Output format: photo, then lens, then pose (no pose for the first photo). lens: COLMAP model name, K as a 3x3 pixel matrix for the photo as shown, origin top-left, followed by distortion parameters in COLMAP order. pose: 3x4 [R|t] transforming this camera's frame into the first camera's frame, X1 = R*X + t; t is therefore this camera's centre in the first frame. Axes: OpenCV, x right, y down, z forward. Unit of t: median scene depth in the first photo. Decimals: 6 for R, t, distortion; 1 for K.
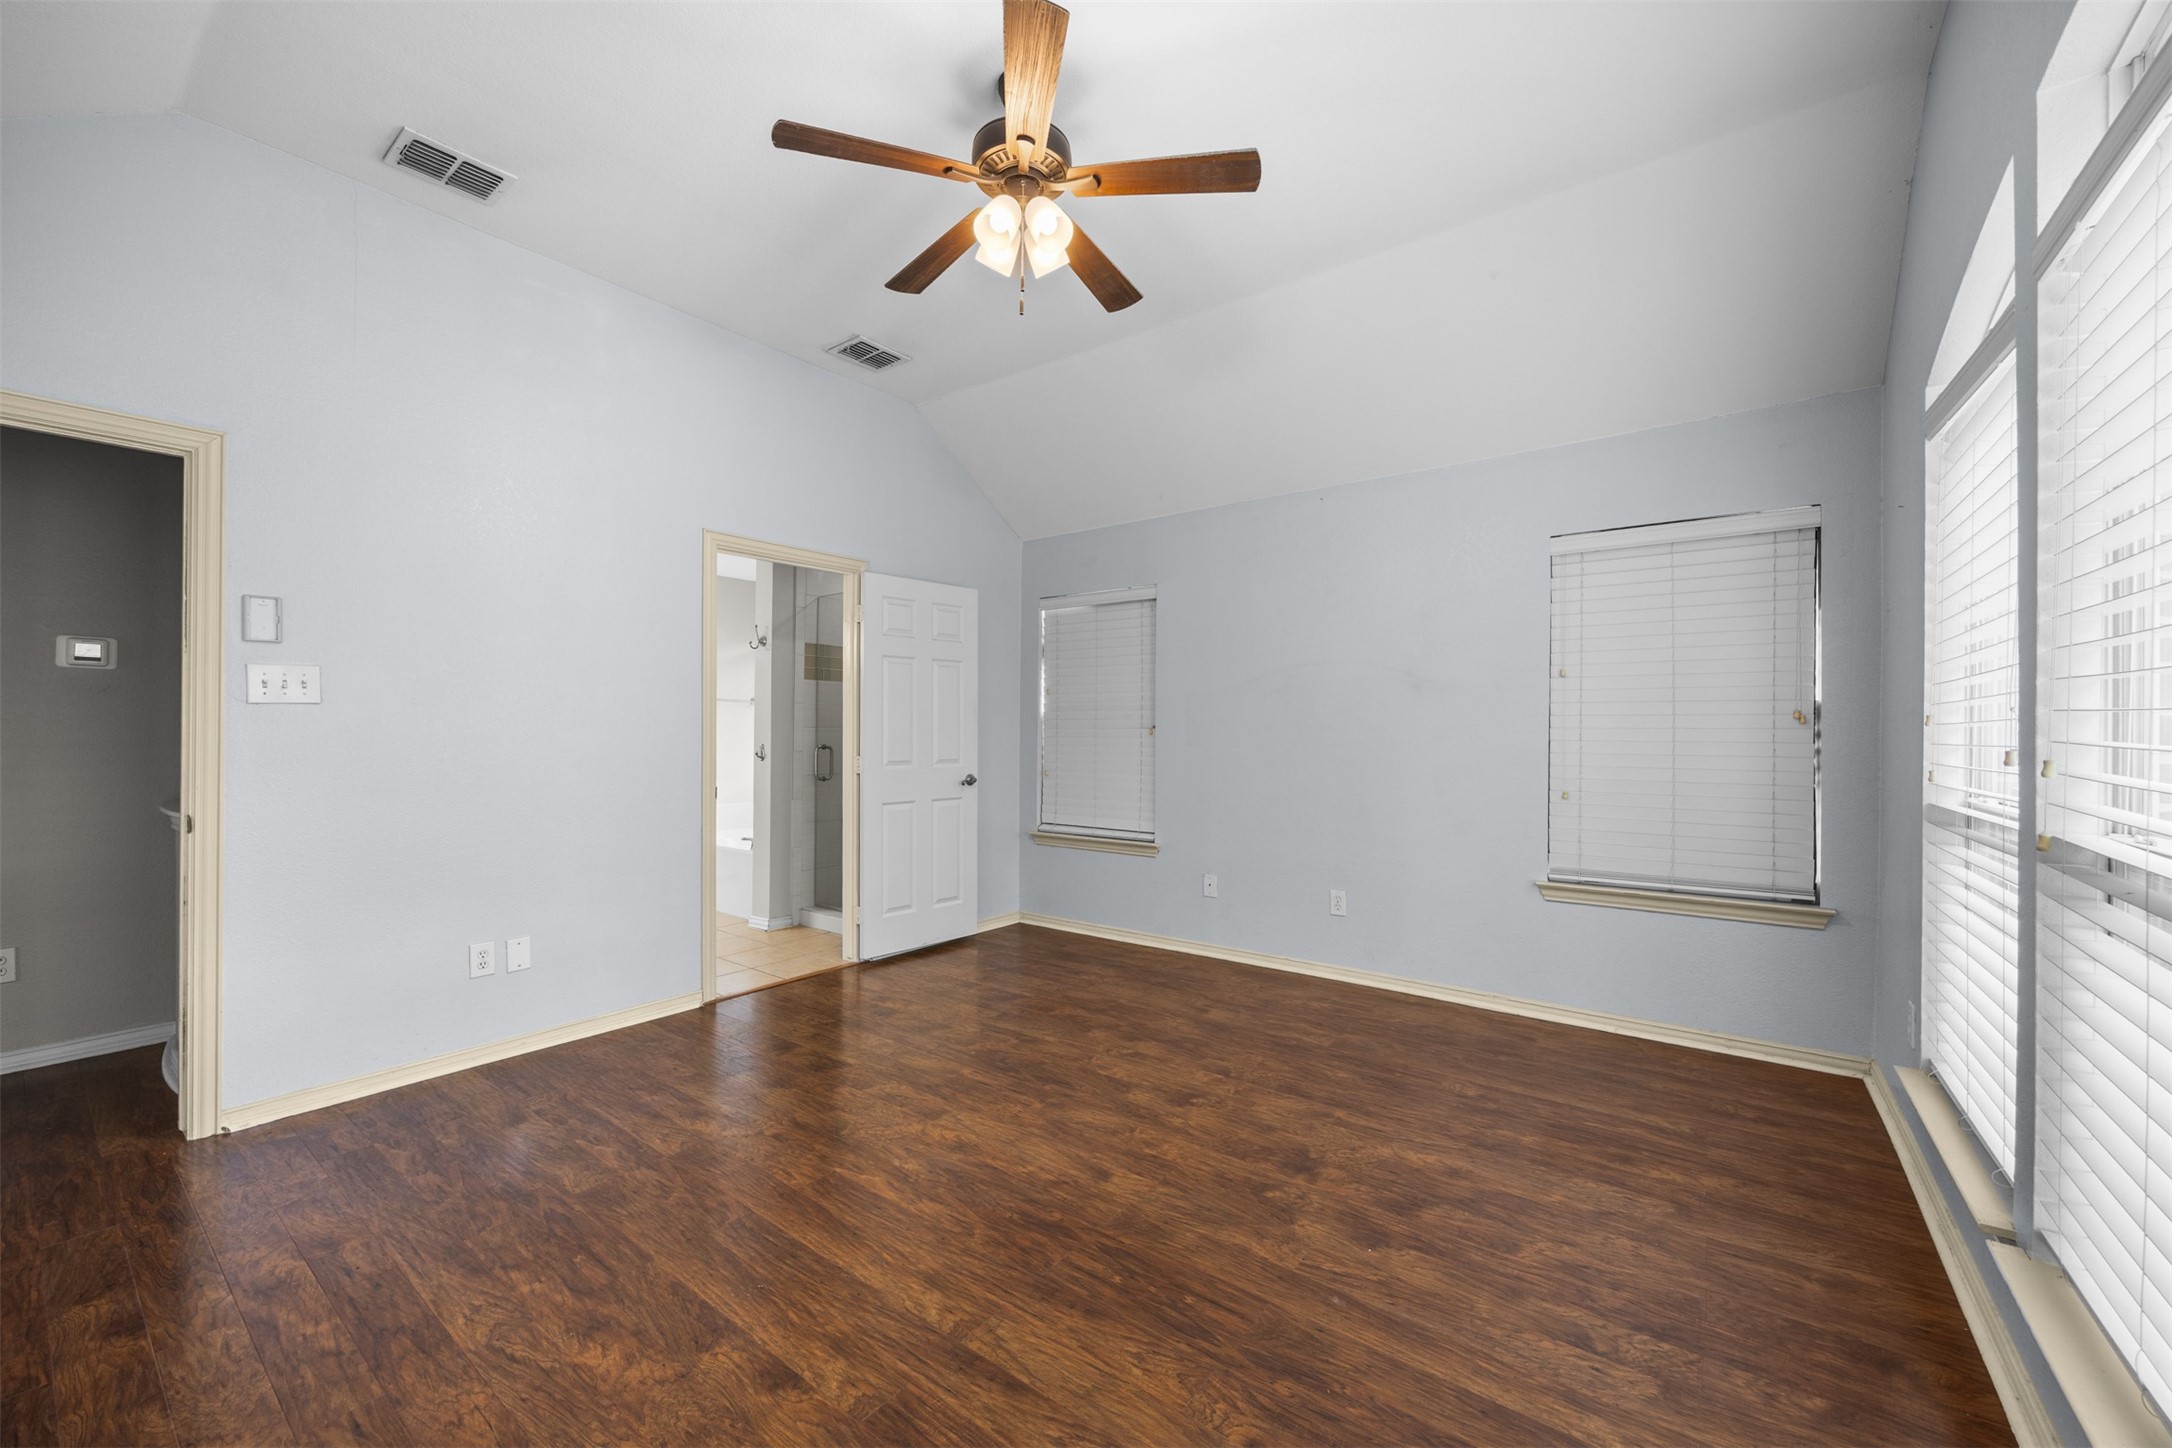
lens RADIAL K [[834.0, 0, 1090.8], [0, 834.0, 727.6], [0, 0, 1]] dist [-0.000710, 0.000055]
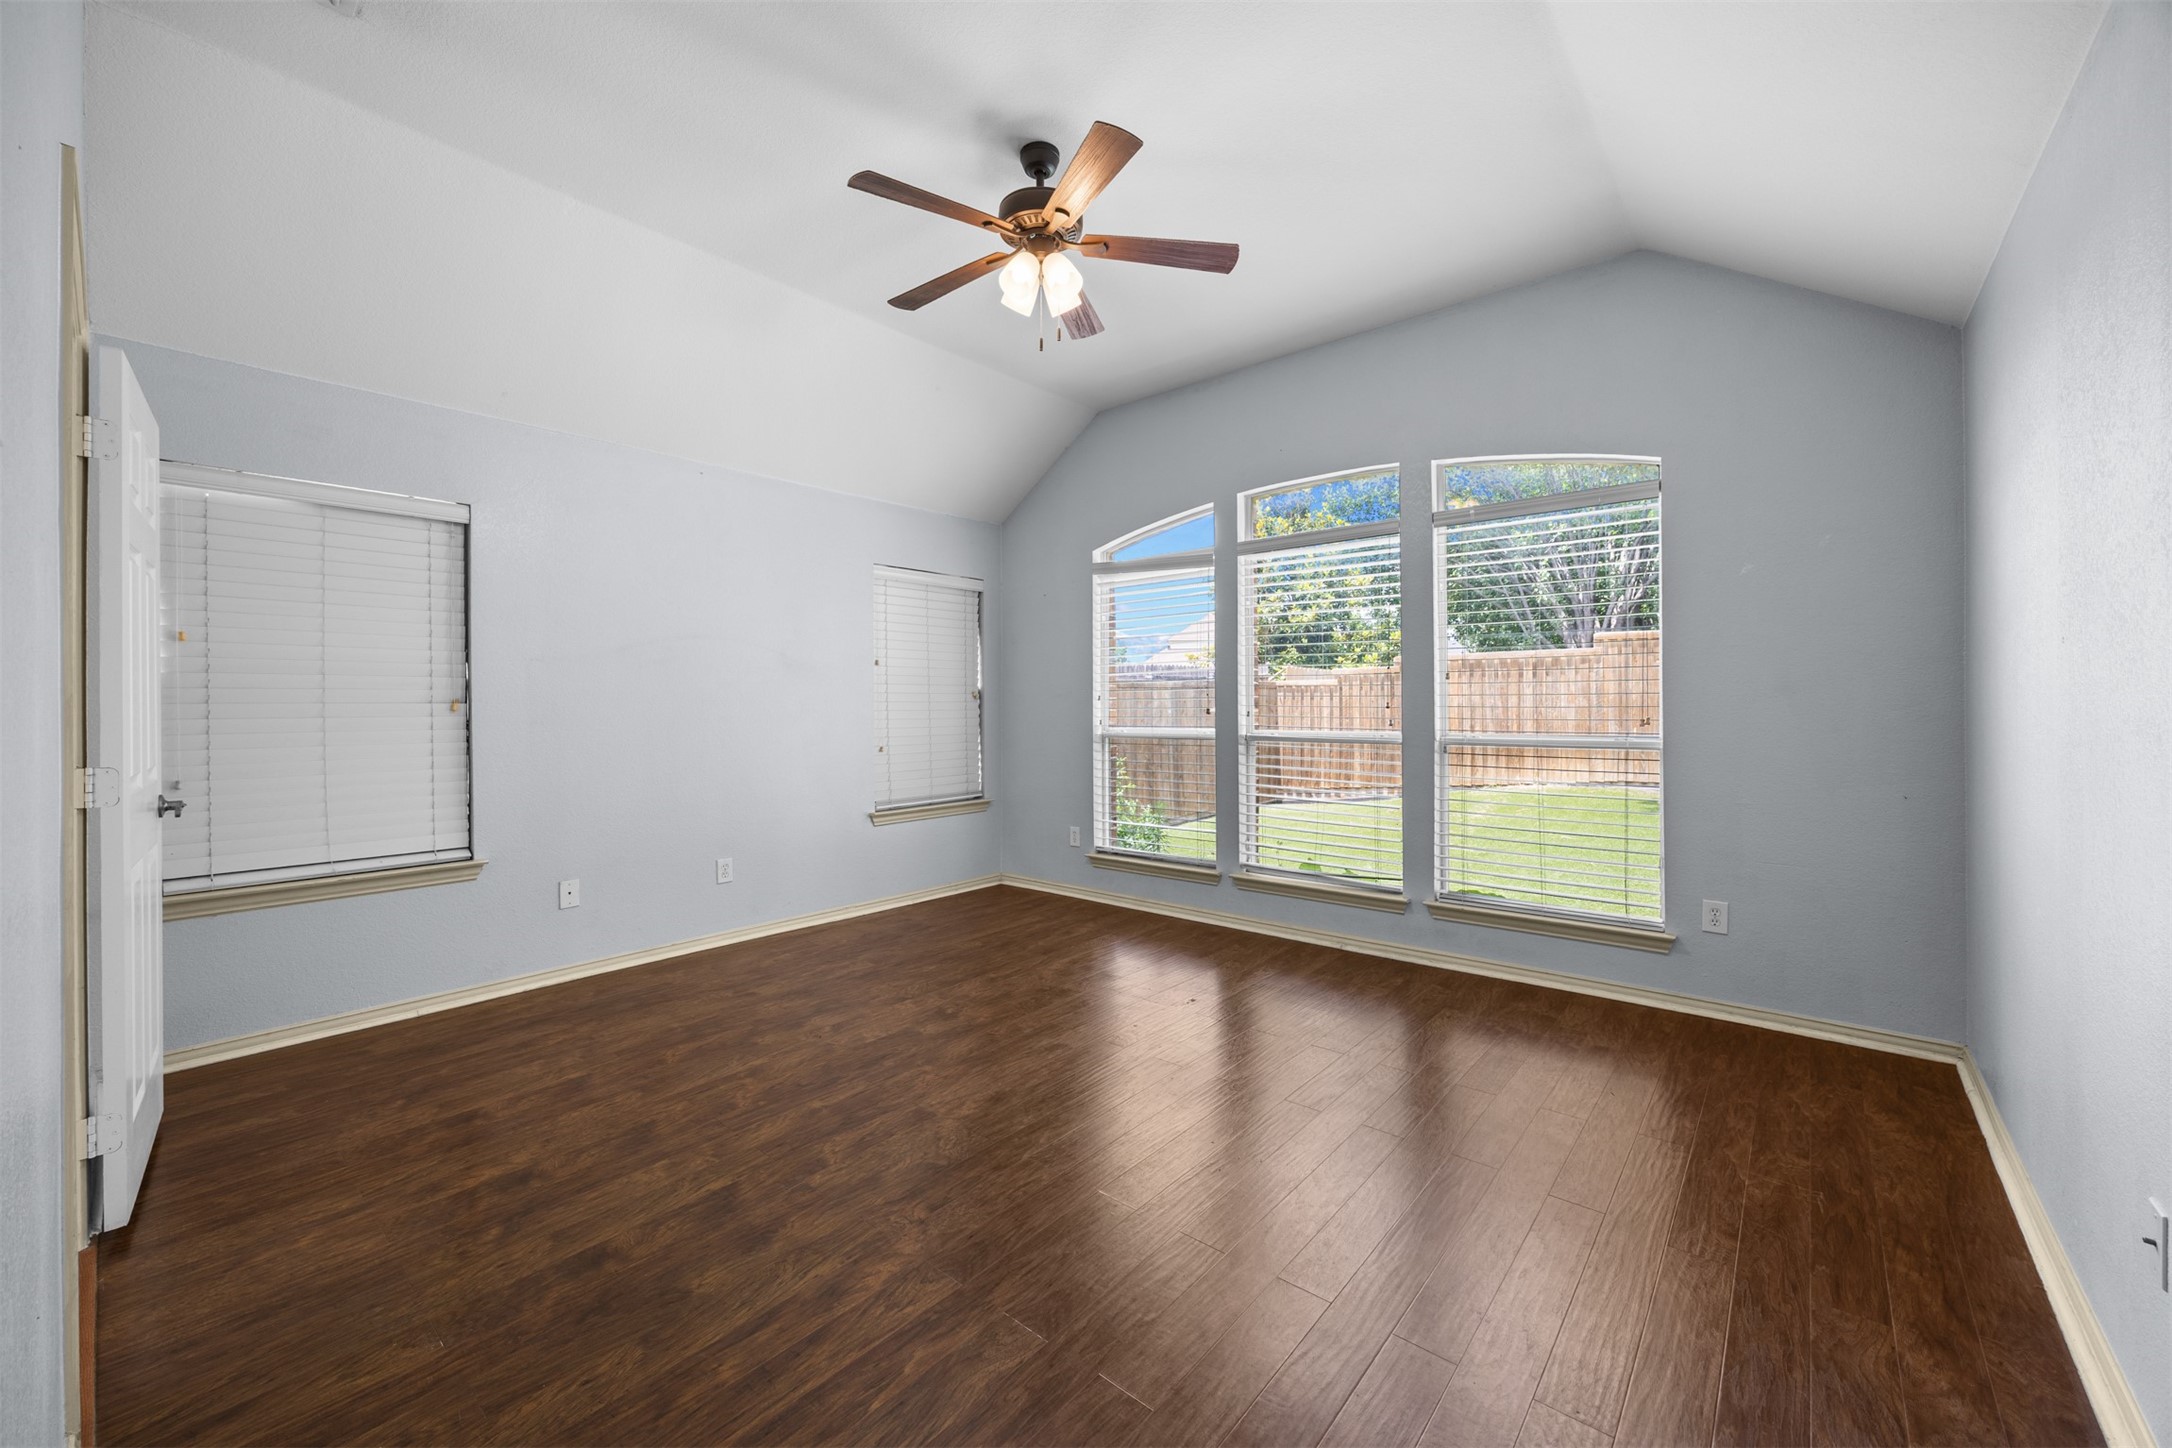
lens RADIAL K [[834.0, 0, 1090.8], [0, 834.0, 727.6], [0, 0, 1]] dist [-0.000710, 0.000055]
pose [[0.058346, -0.029641, 0.997856, -0.936353], [-0.001739, 0.999555, 0.029793, 0.002009], [-0.998295, -0.003473, 0.058268, 0.649469]]
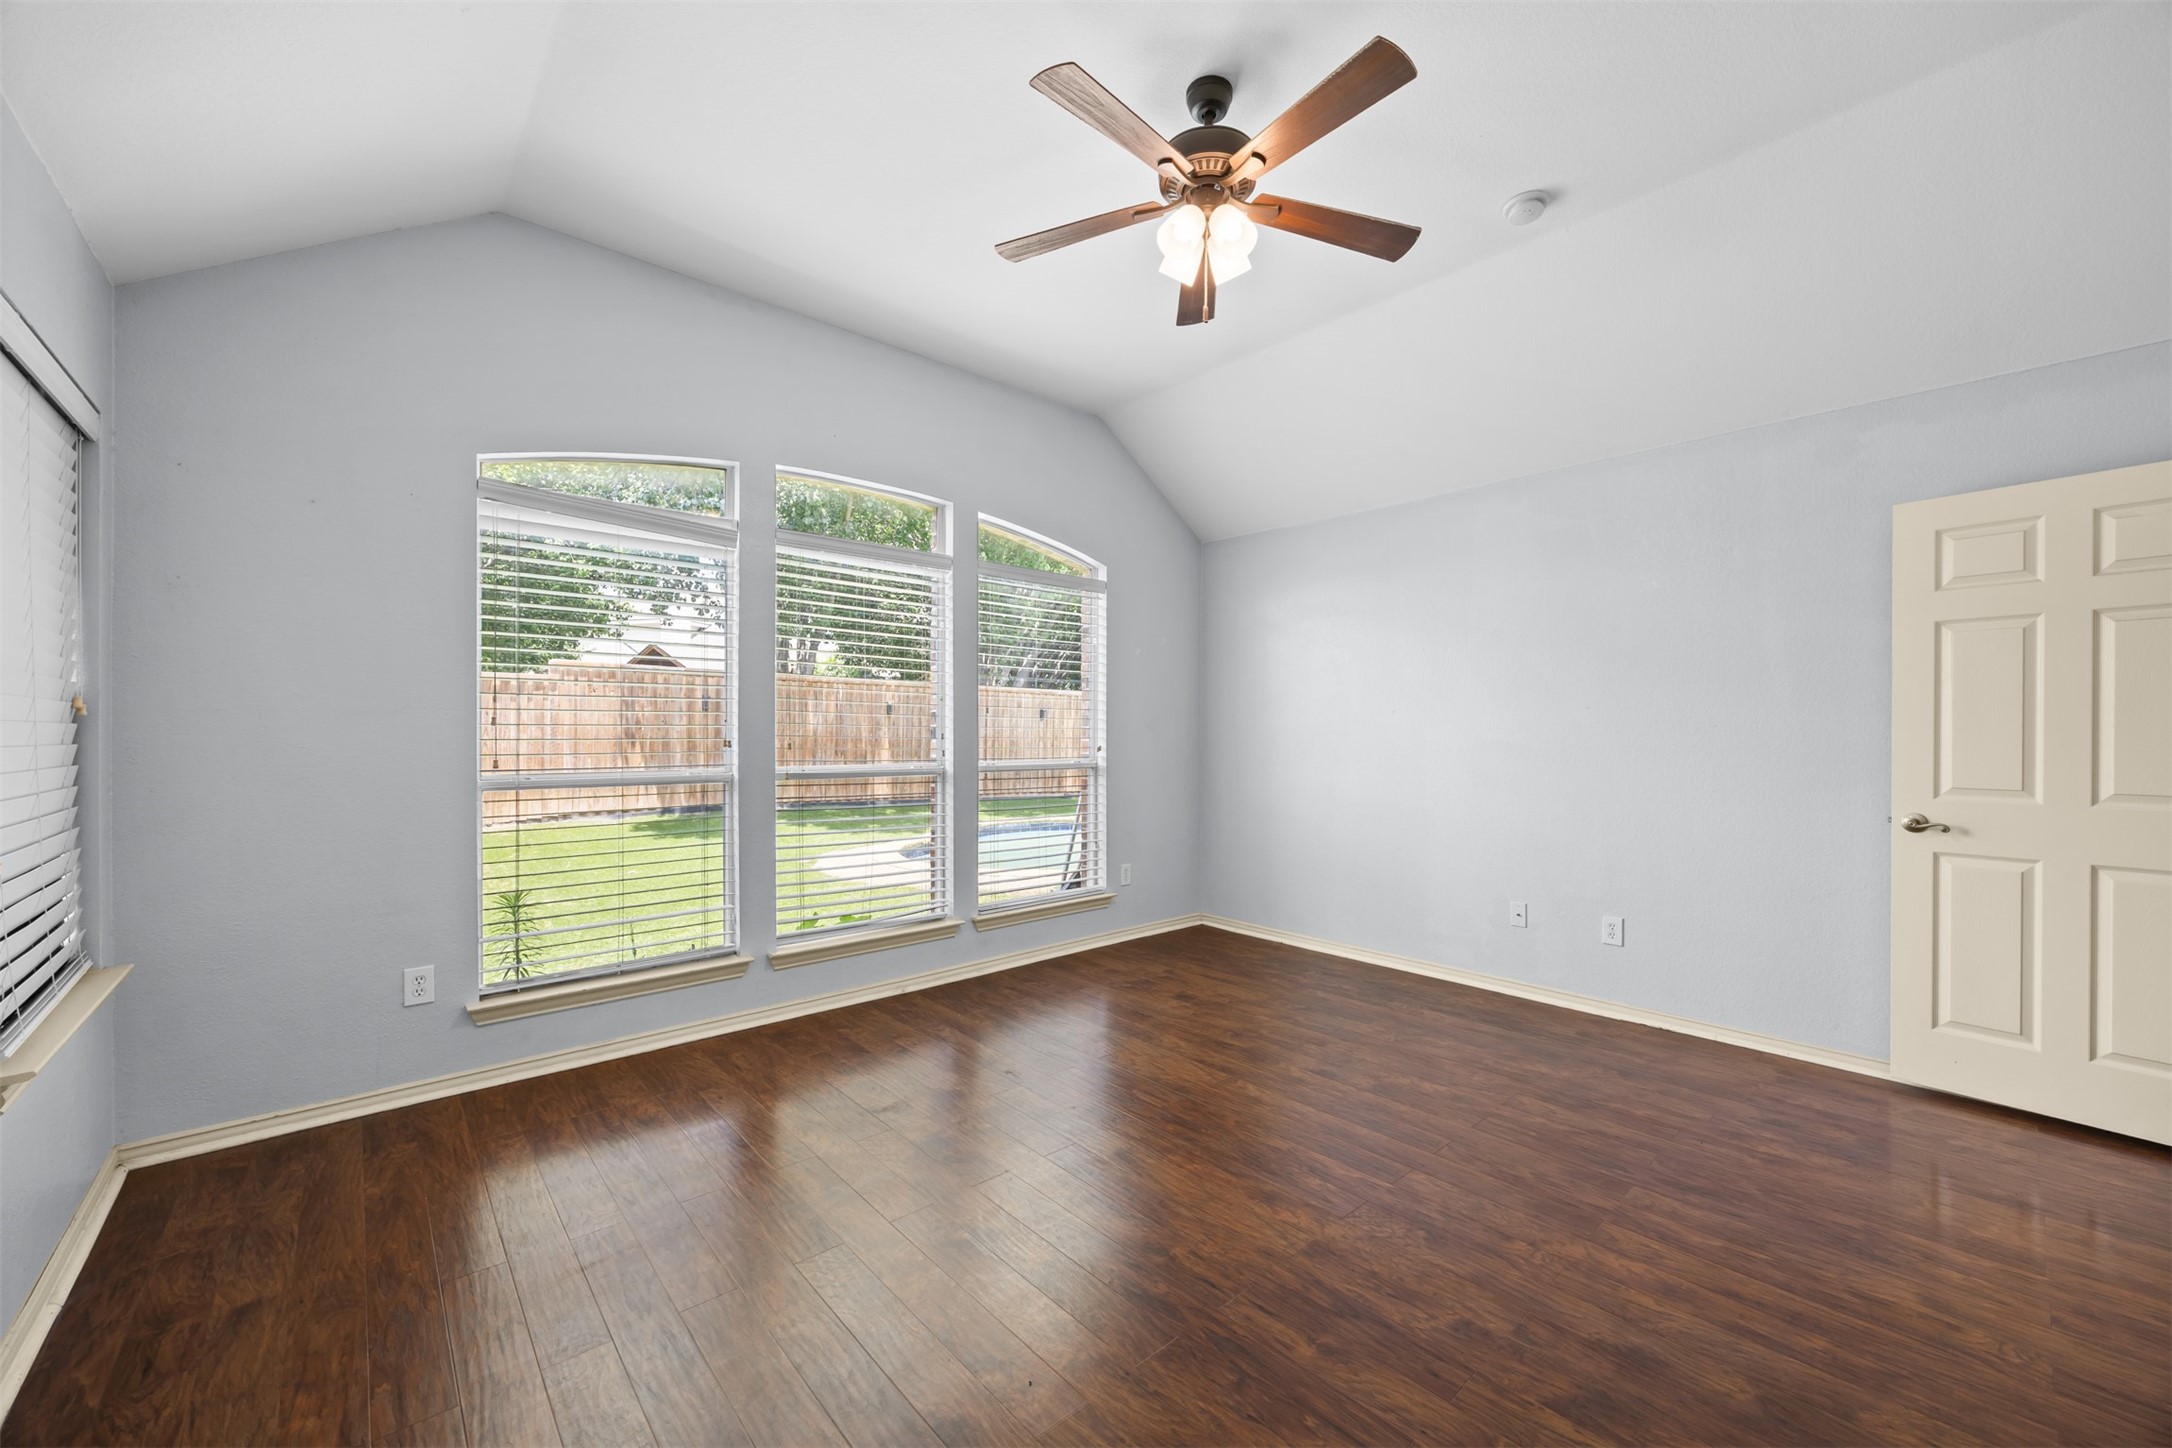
lens RADIAL K [[829.4, 0, 1088.8], [0, 829.4, 735.1], [0, 0, 1]] dist [-0.001171, -0.000060]
pose [[-0.979677, -0.005528, 0.200507, -0.112933], [-0.006843, 0.999959, -0.005864, 0.008318], [-0.200467, -0.007117, -0.979675, 1.513618]]
